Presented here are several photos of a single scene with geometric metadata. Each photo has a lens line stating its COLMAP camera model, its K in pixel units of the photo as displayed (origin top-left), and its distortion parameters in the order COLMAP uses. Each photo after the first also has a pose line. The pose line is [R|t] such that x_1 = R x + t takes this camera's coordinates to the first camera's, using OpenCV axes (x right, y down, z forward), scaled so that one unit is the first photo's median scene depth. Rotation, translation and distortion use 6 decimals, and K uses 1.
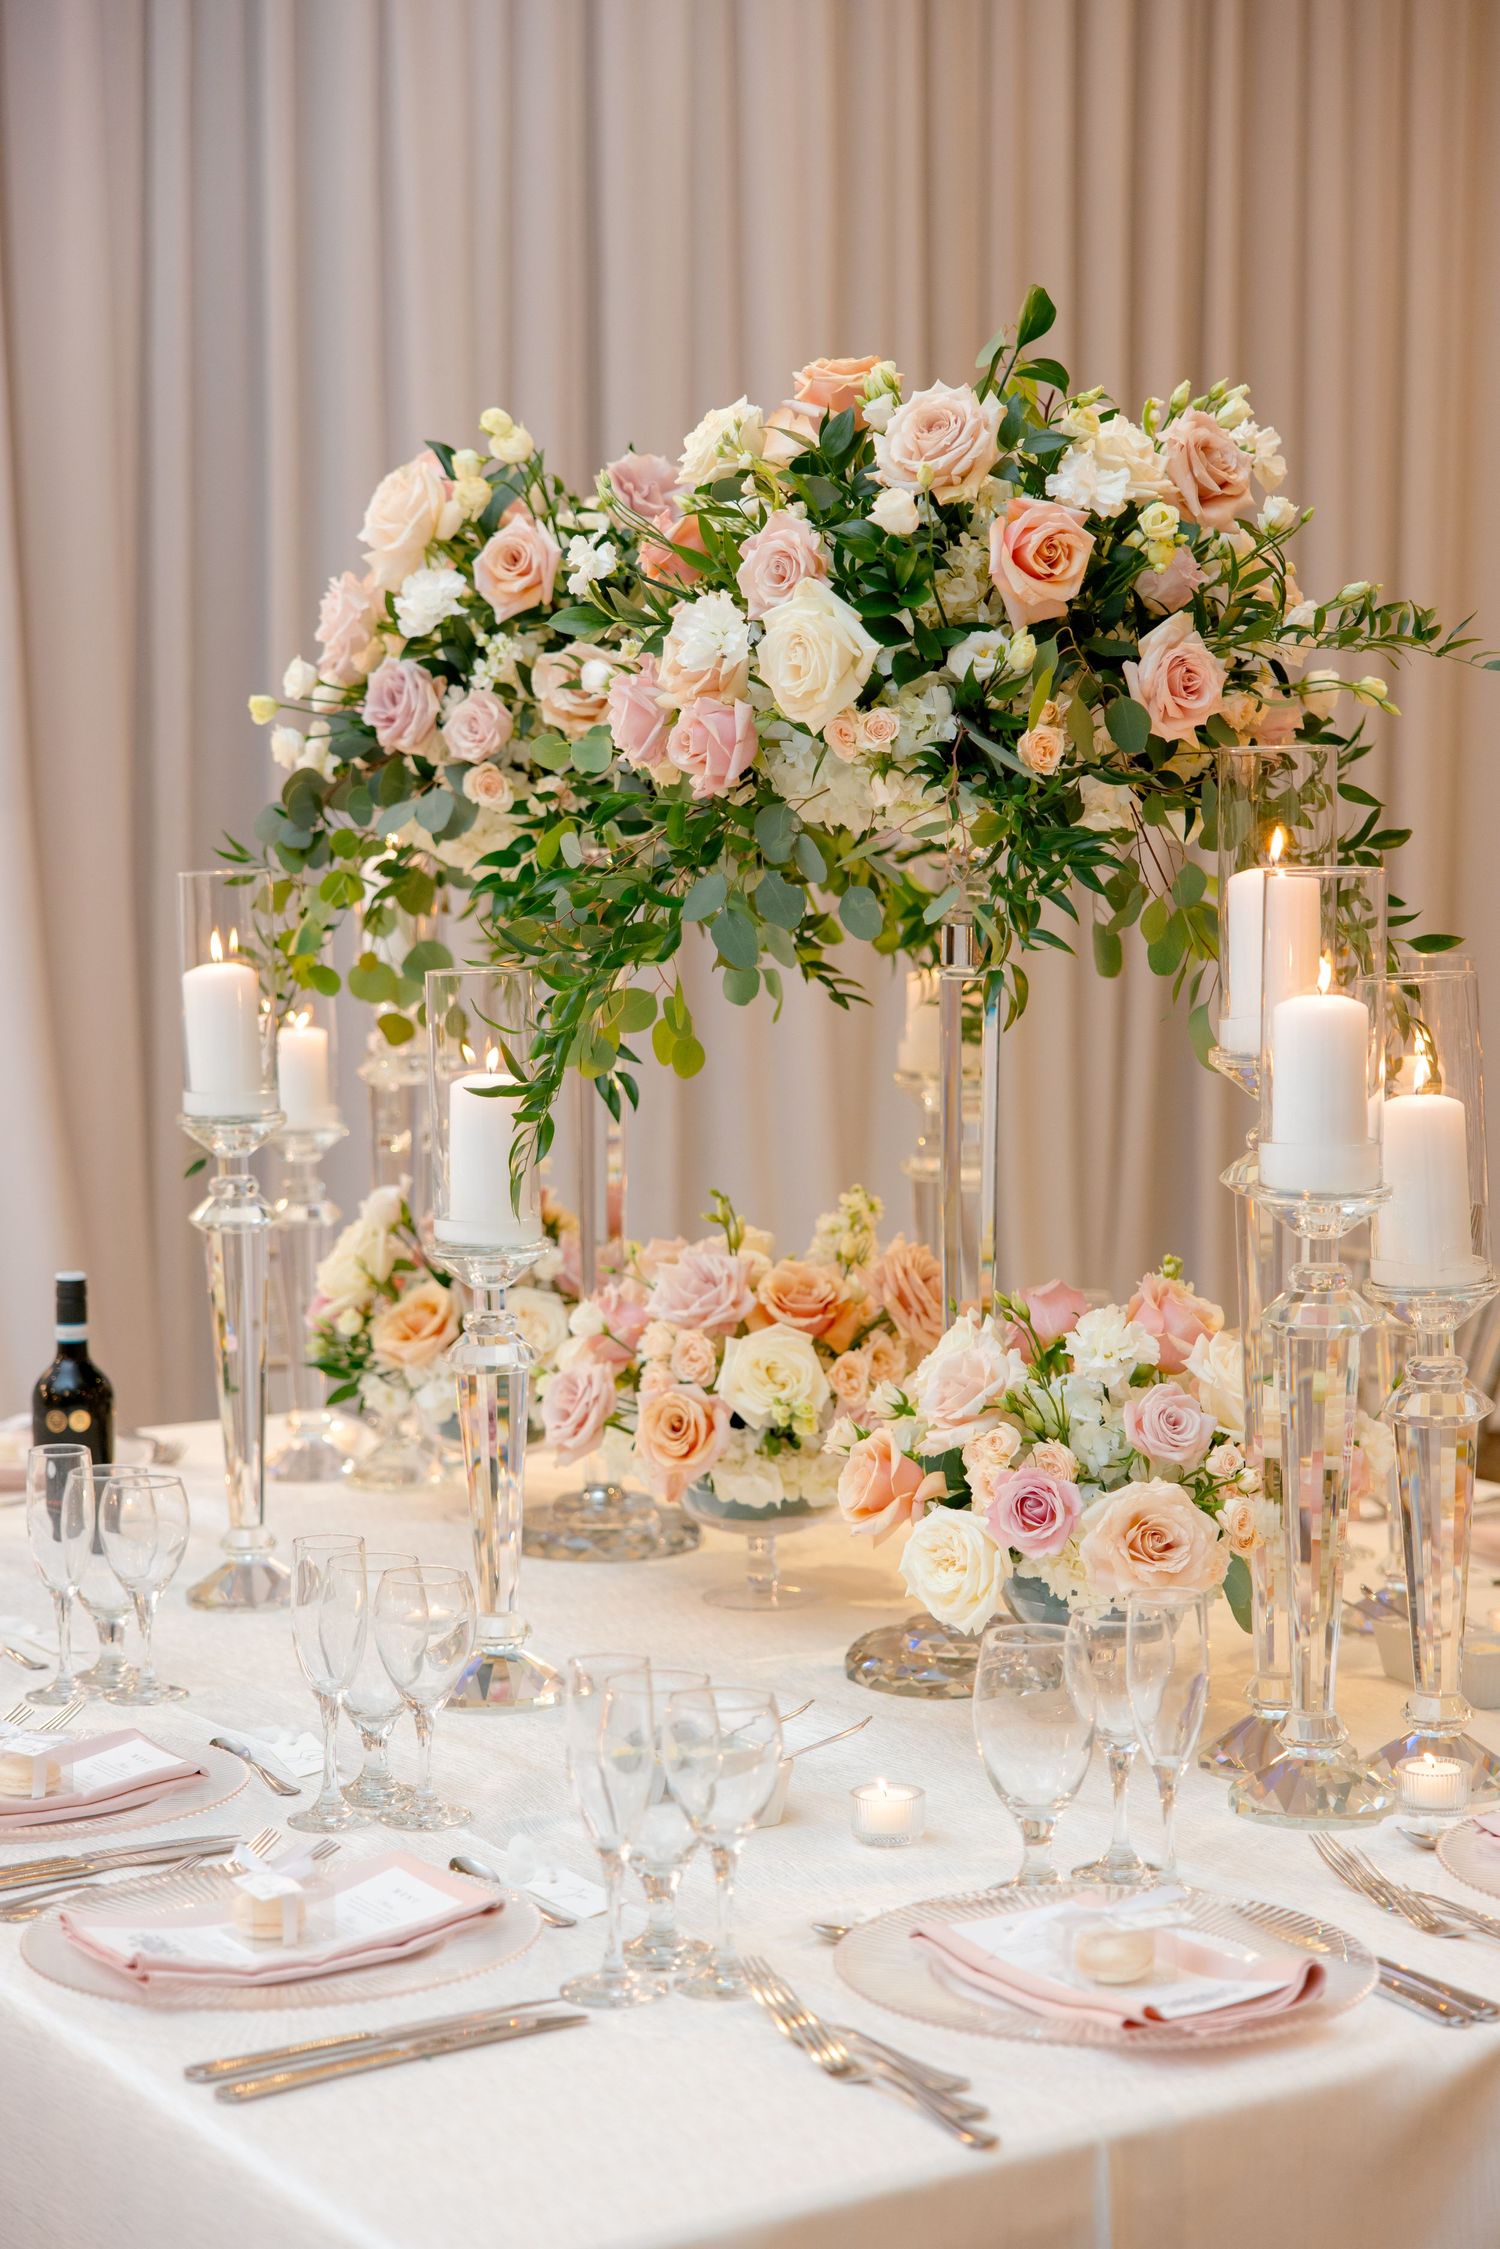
lens RADIAL K [[3795.2, 0, 758.2], [0, 3795.2, 1122.2], [0, 0, 1]] dist [0.045185, 0.000000]
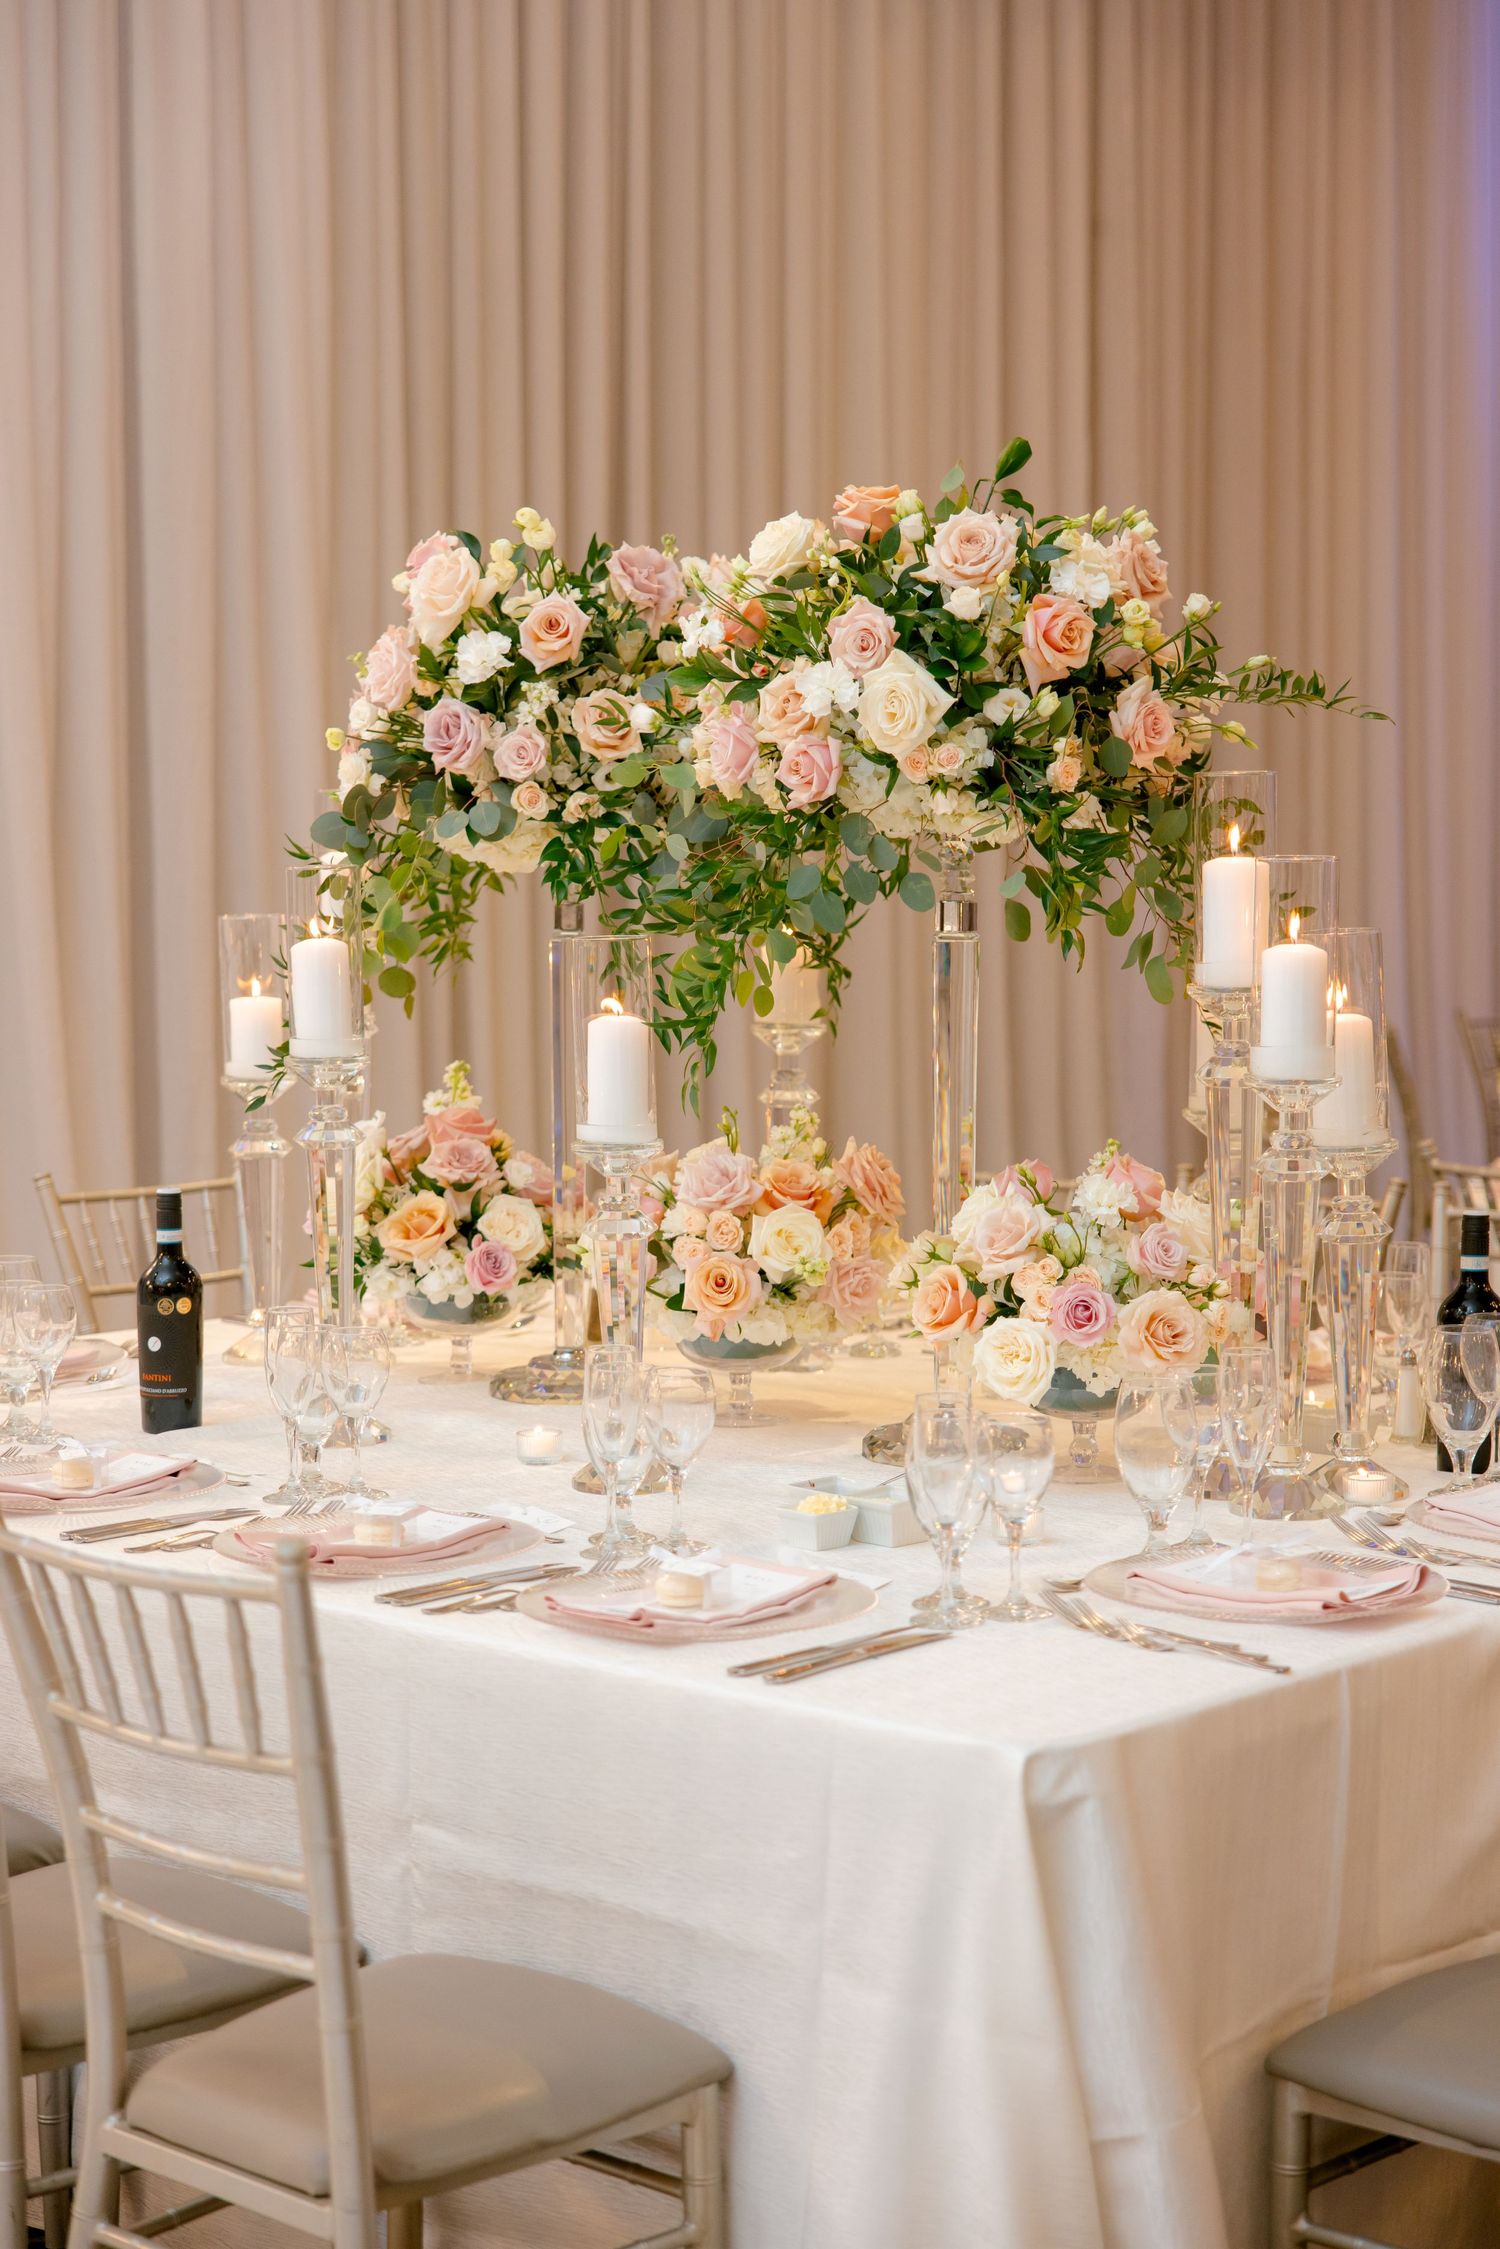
lens RADIAL K [[3853.2, 0, 741.7], [0, 3853.2, 1128.2], [0, 0, 1]] dist [0.020386, 0.000000]
pose [[0.968670, -0.021098, 0.247454, -0.386164], [0.021666, 0.999765, 0.000426, 0.028765], [-0.247405, 0.004948, 0.968900, -0.340203]]
